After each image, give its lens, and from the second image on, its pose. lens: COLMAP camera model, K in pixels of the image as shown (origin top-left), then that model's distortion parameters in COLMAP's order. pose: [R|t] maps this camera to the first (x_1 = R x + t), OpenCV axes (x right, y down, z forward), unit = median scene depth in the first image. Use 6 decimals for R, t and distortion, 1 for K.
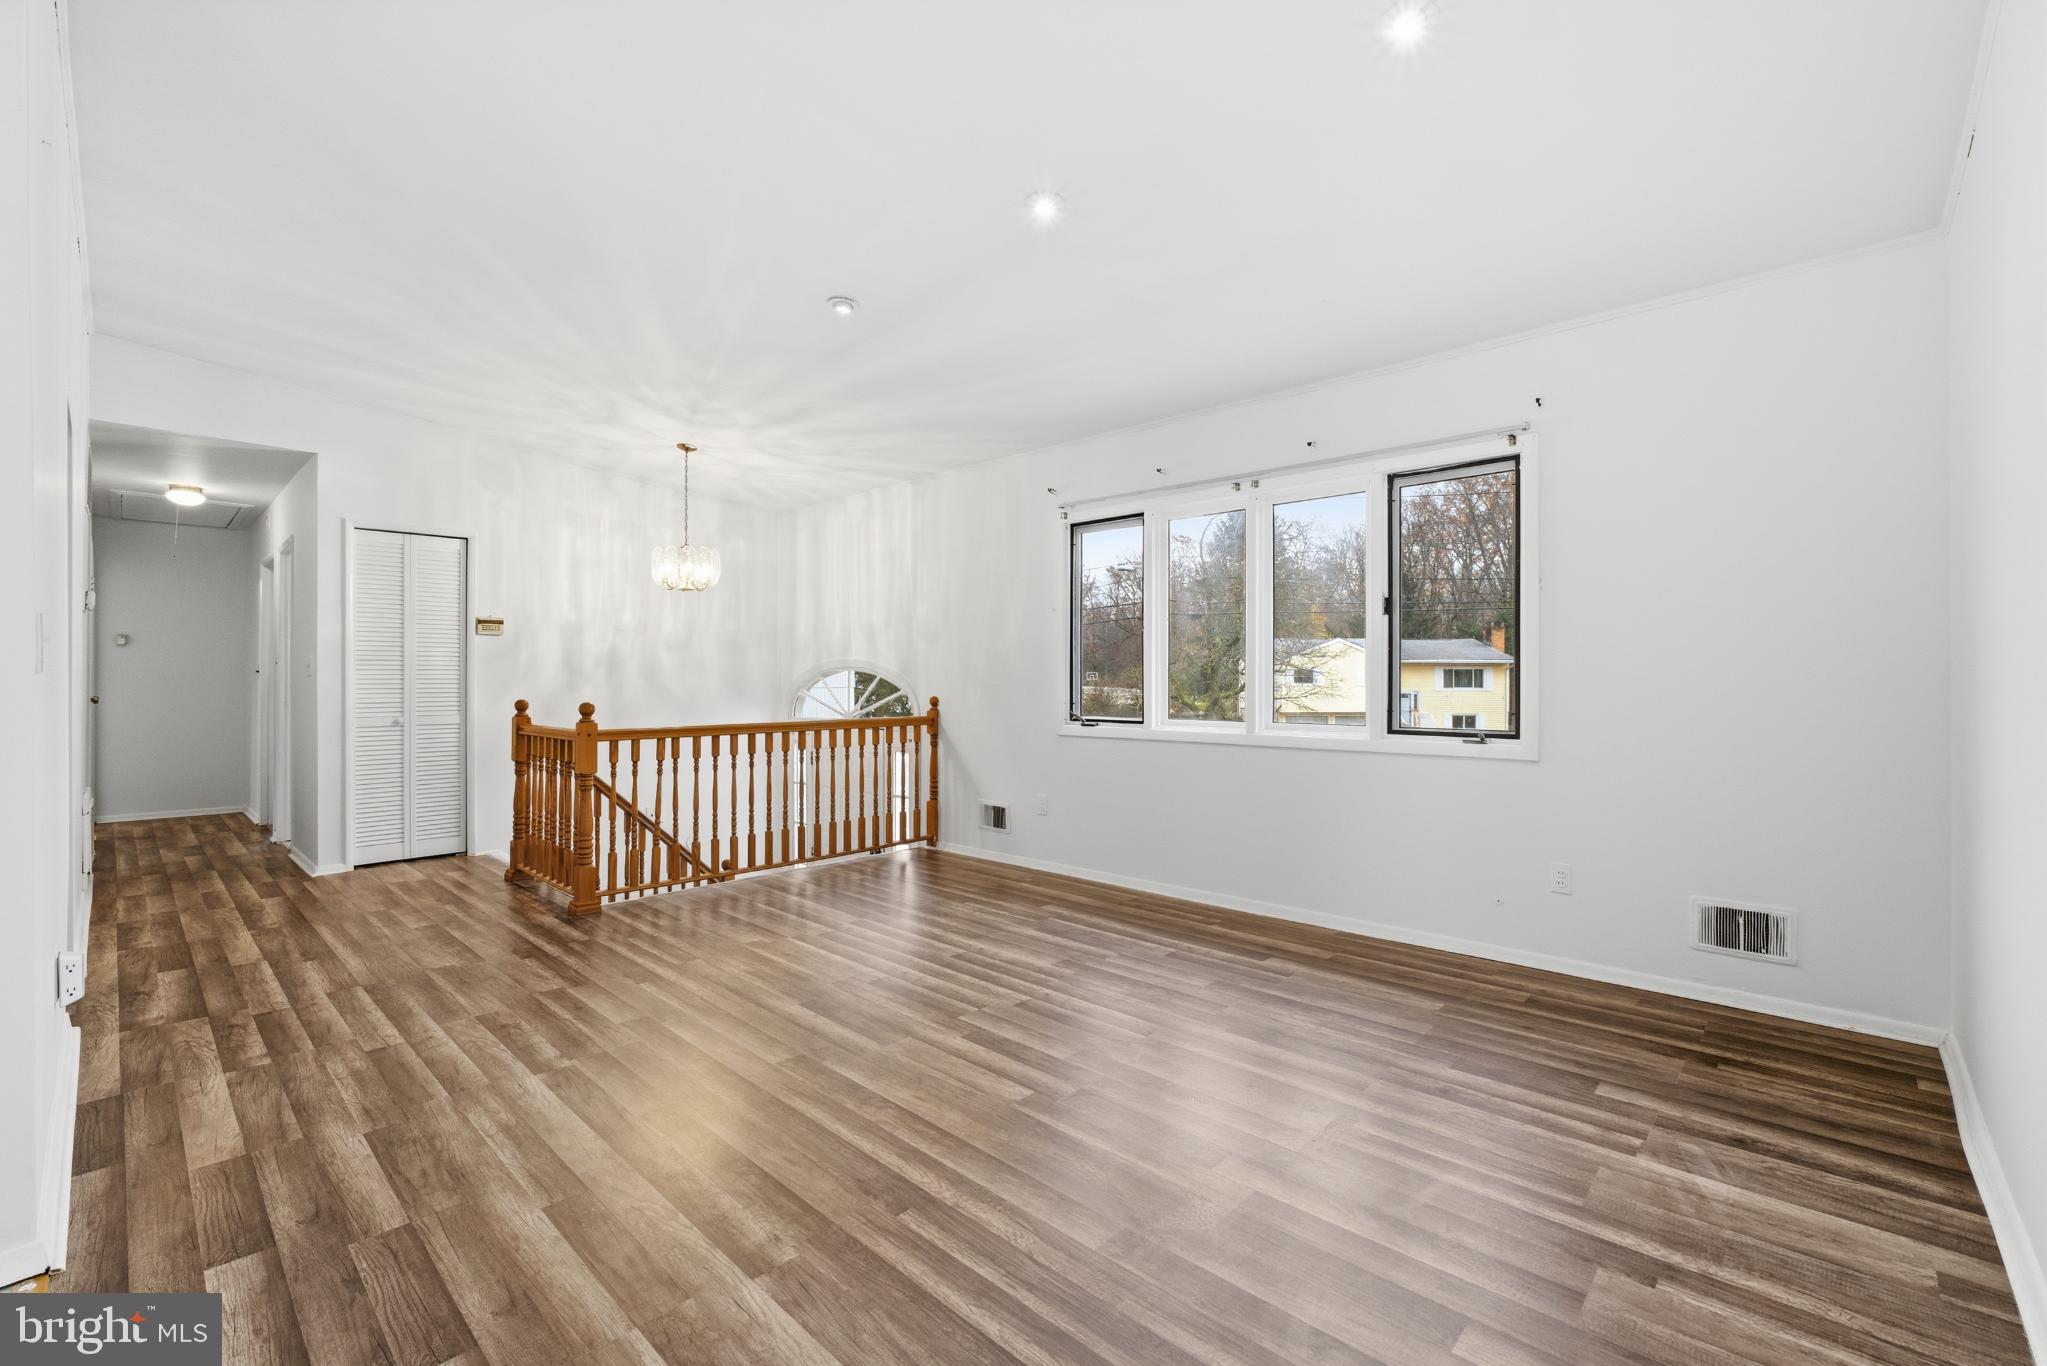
lens RADIAL K [[869.0, 0, 1028.4], [0, 869.0, 681.3], [0, 0, 1]] dist [-0.015618, 0.003888]
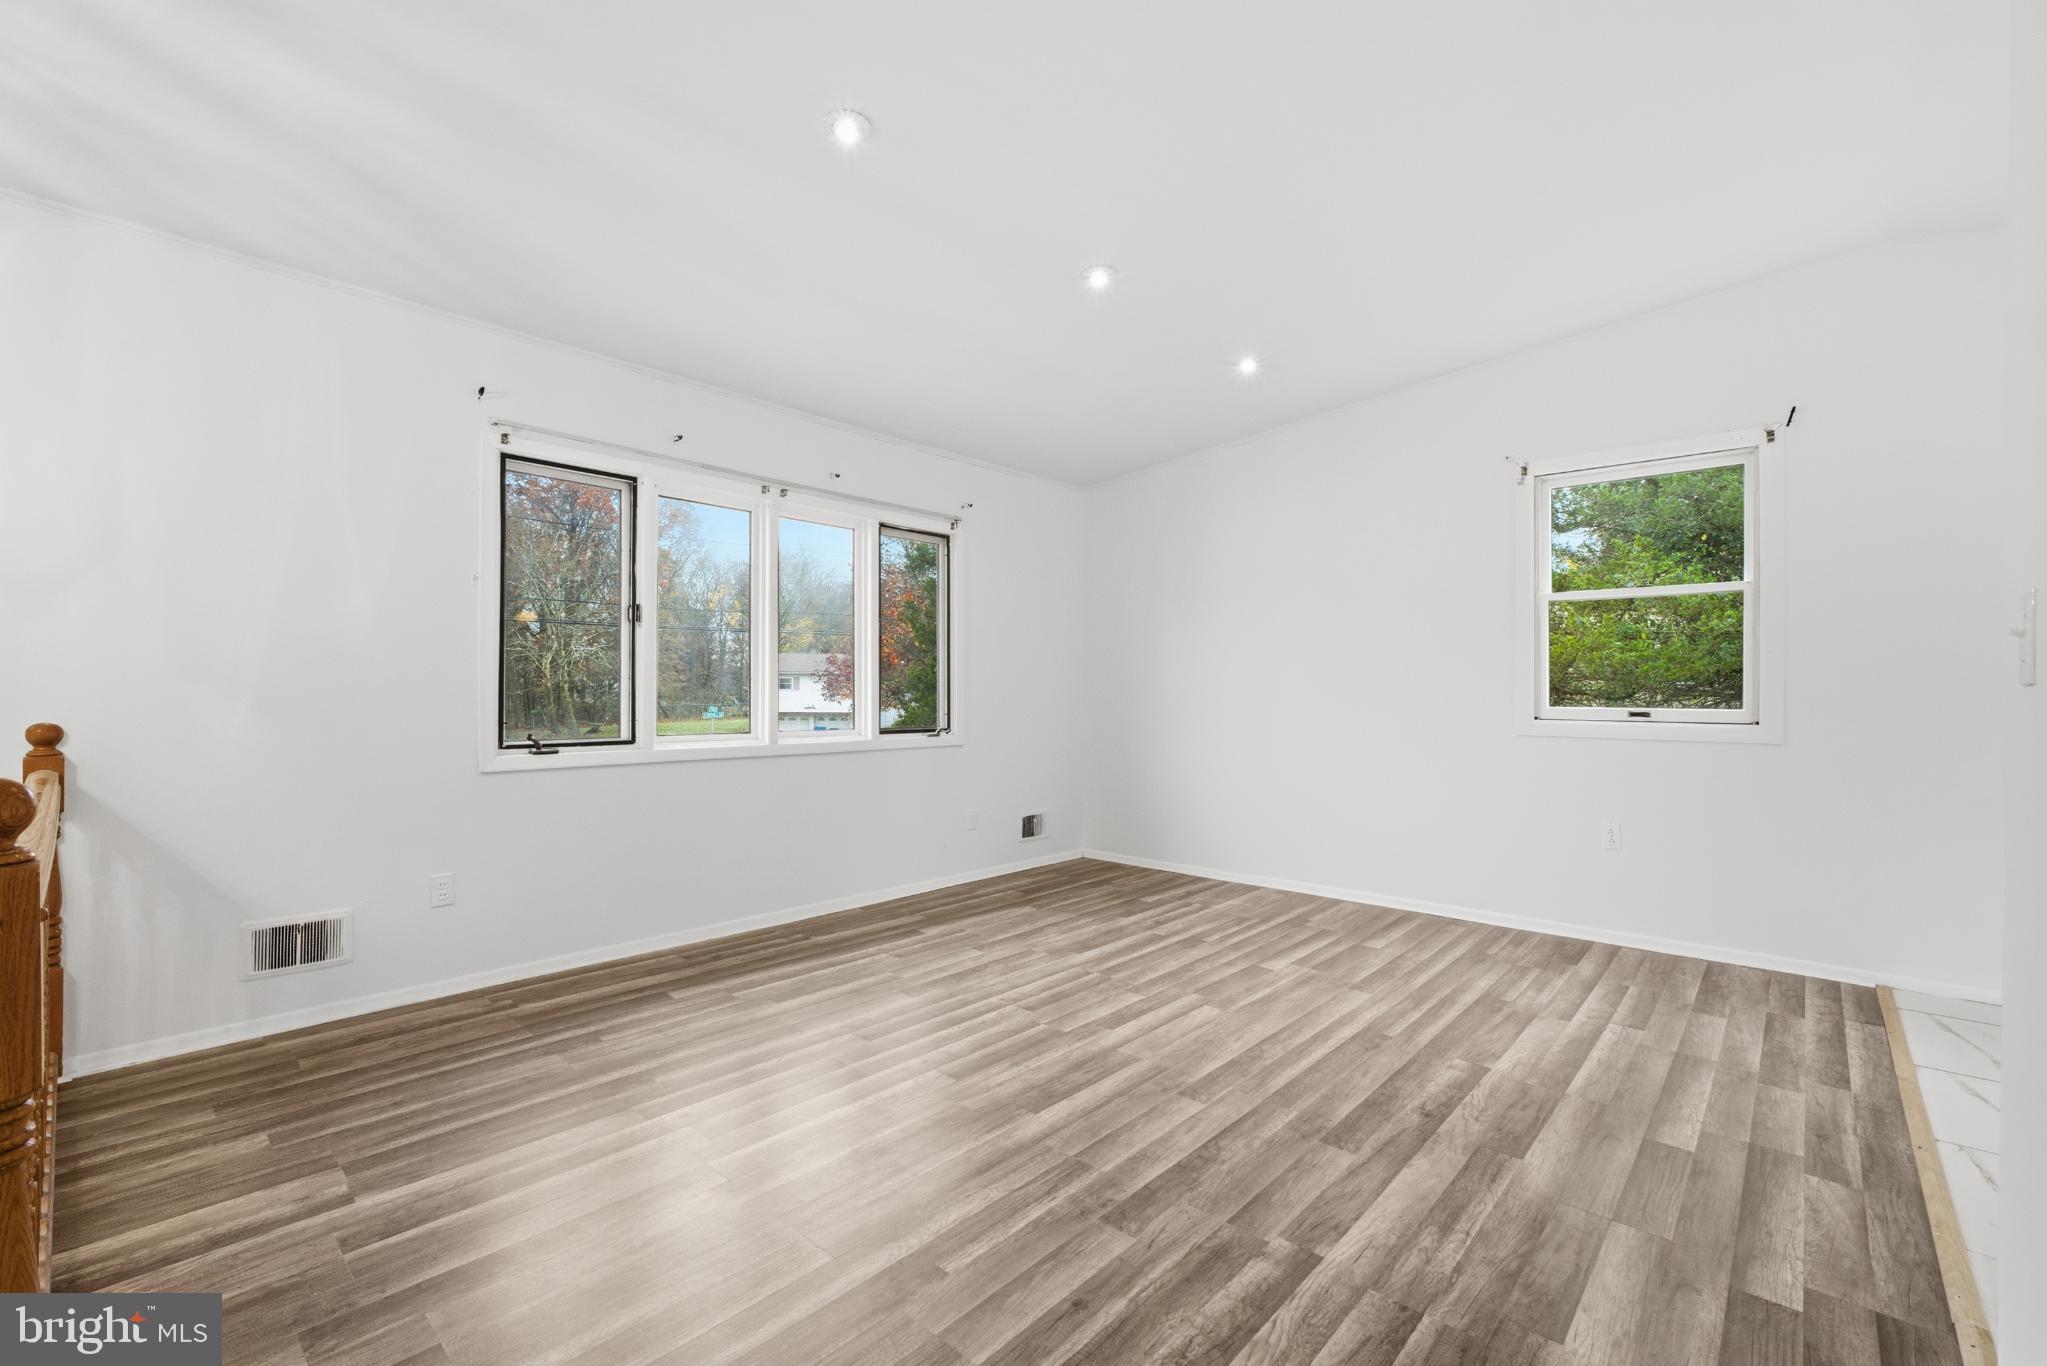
lens RADIAL K [[869.0, 0, 1032.3], [0, 869.0, 682.5], [0, 0, 1]] dist [-0.015618, 0.003888]
pose [[-0.019577, 0.011285, 0.999745, -1.049060], [-0.006189, 0.999916, -0.011408, 0.000120], [-0.999789, -0.006411, -0.019506, 1.034230]]
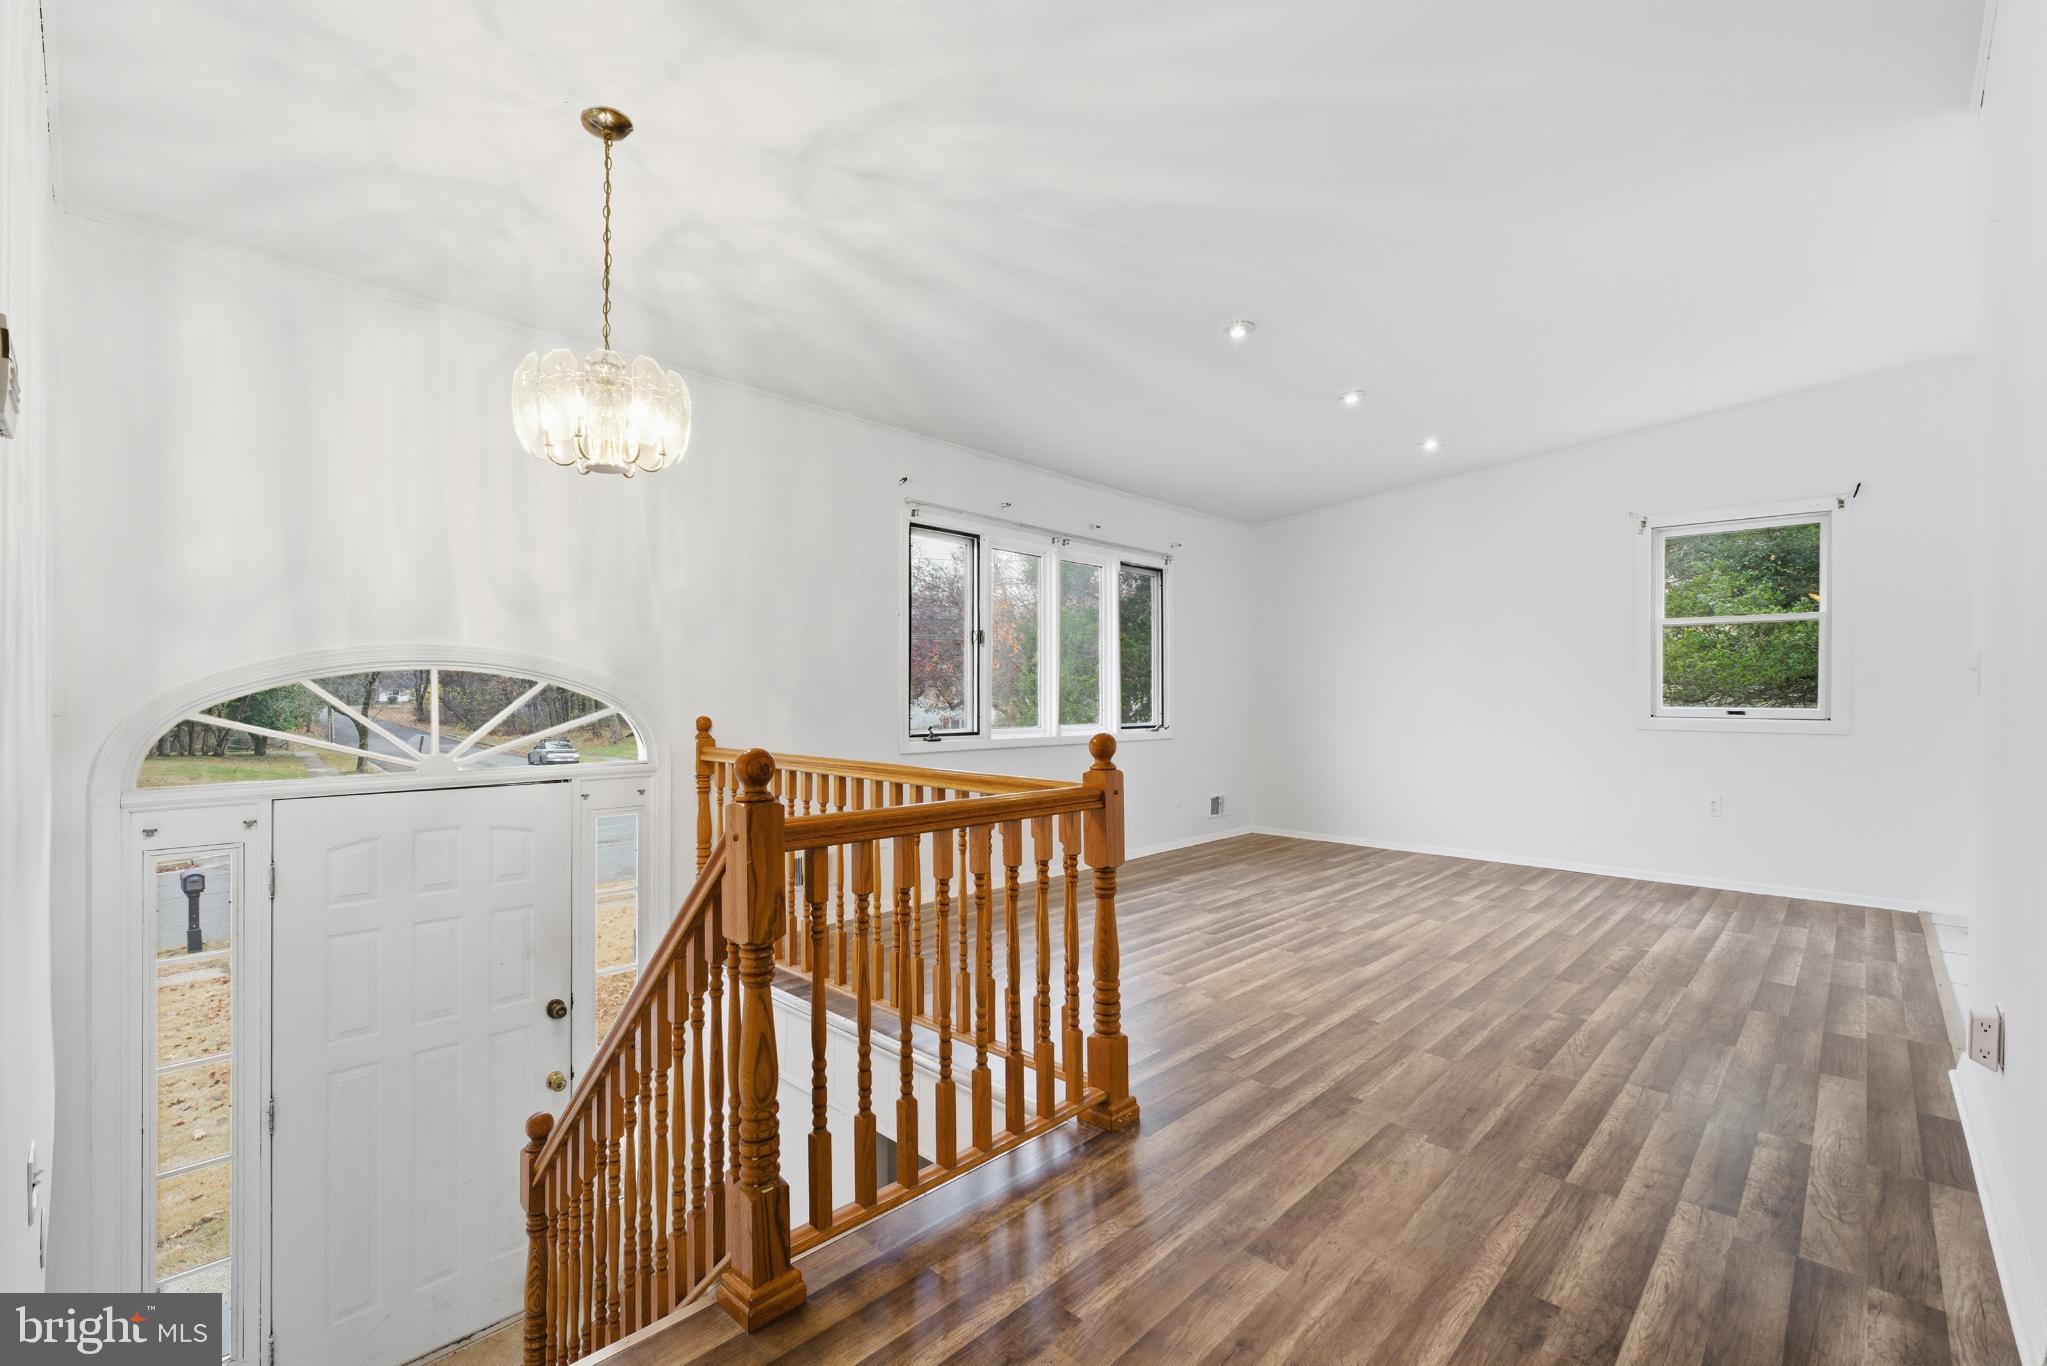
lens RADIAL K [[893.8, 0, 1035.2], [0, 893.8, 693.1], [0, 0, 1]] dist [-0.008337, 0.001912]
pose [[-0.002045, 0.002367, 0.999995, -1.513650], [-0.005451, 0.999982, -0.002378, 0.001096], [-0.999983, -0.005455, -0.002032, 1.476020]]
